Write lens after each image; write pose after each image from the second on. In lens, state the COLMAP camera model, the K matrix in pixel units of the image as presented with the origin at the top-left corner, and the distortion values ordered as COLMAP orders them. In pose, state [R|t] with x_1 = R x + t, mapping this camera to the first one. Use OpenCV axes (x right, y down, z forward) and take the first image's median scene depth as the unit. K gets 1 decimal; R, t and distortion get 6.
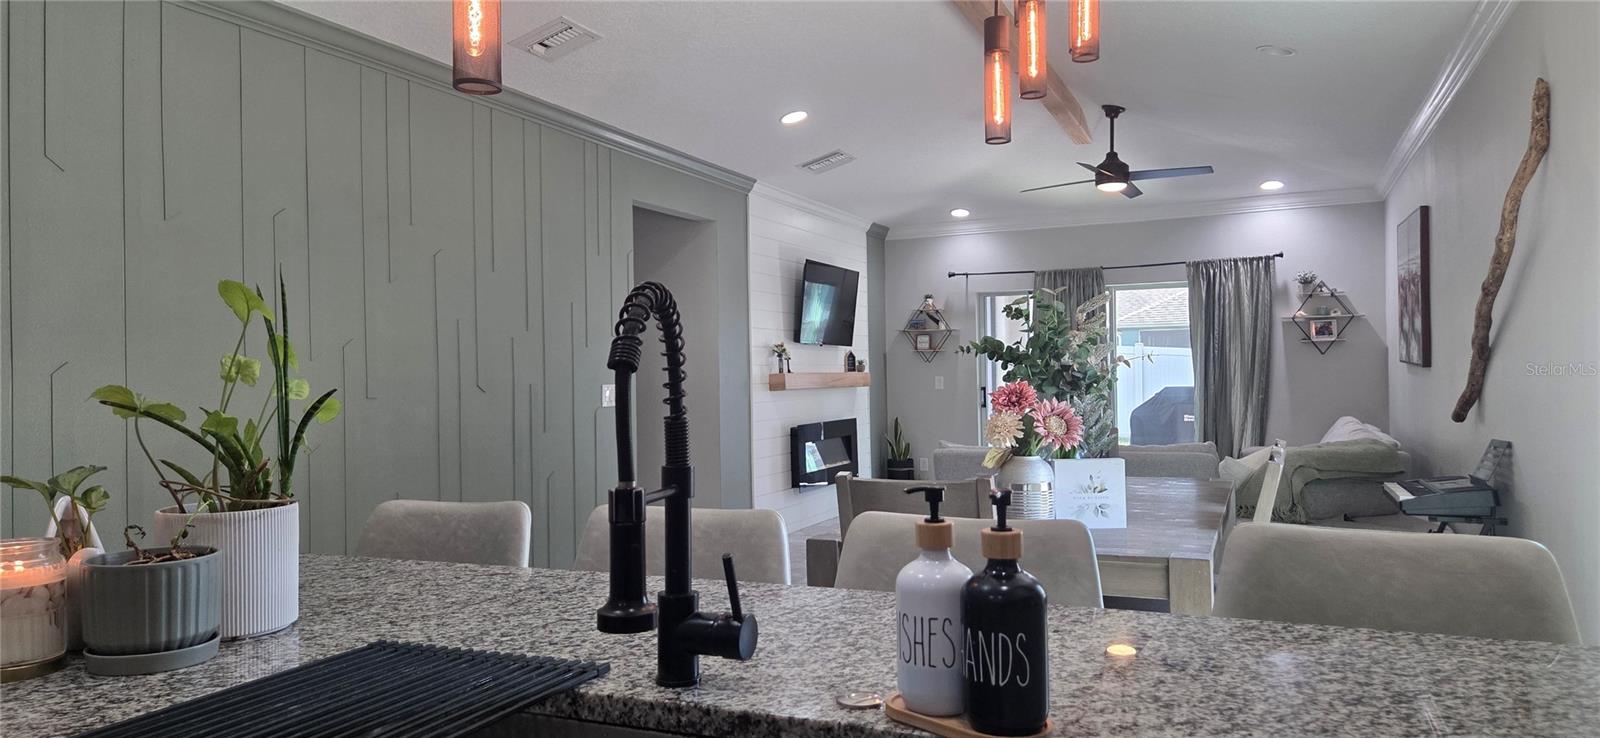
lens RADIAL K [[1067.6, 0, 800.0], [0, 1067.6, 369.0], [0, 0, 1]] dist [0.076999, -0.064744]
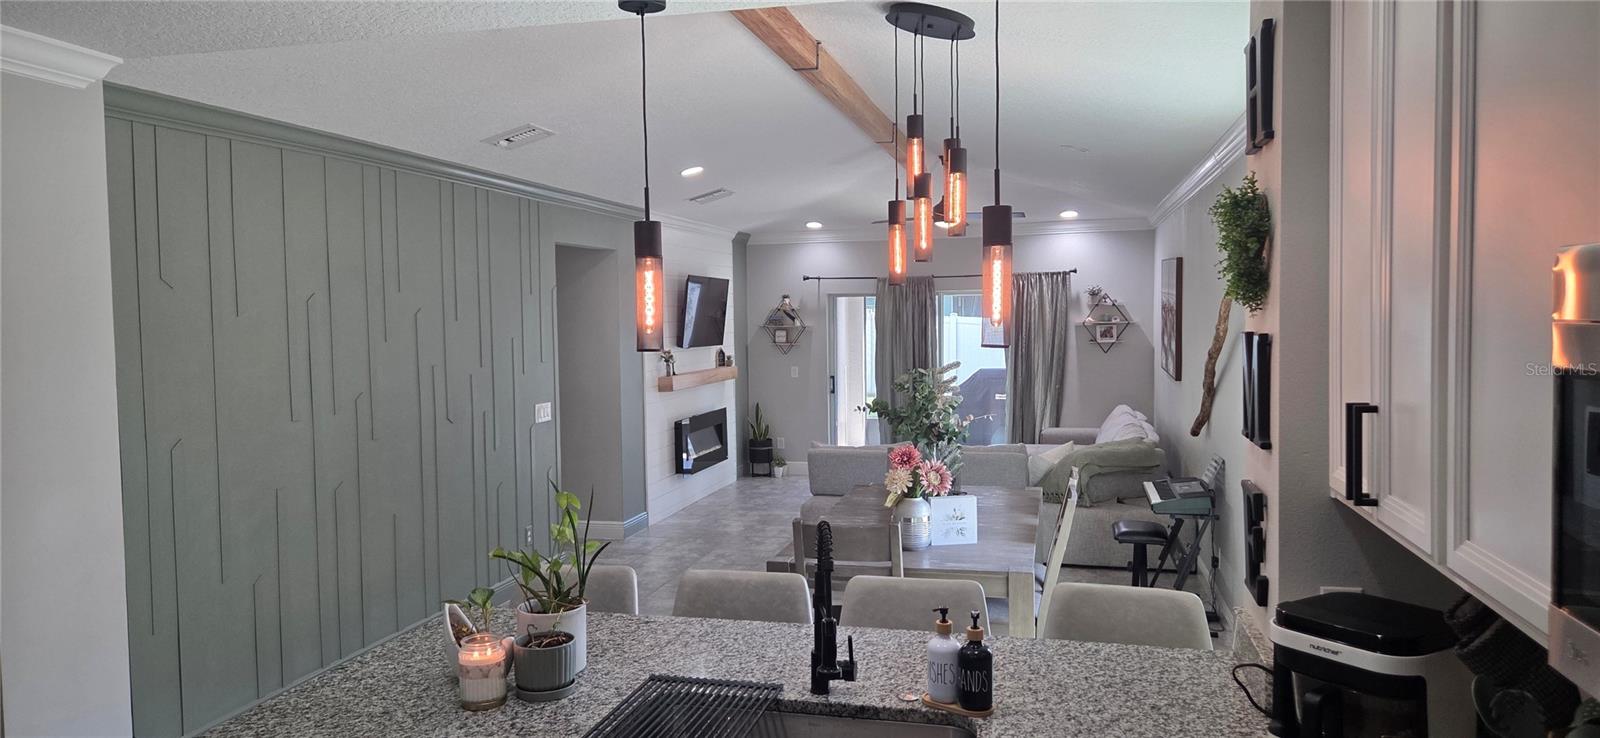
lens RADIAL K [[1067.6, 0, 800.0], [0, 1067.6, 369.0], [0, 0, 1]] dist [0.076999, -0.064744]
pose [[0.985331, -0.005189, 0.170573, -0.090413], [-0.004444, 0.998419, 0.056042, -0.083888], [-0.170594, -0.055978, 0.983750, -0.190823]]
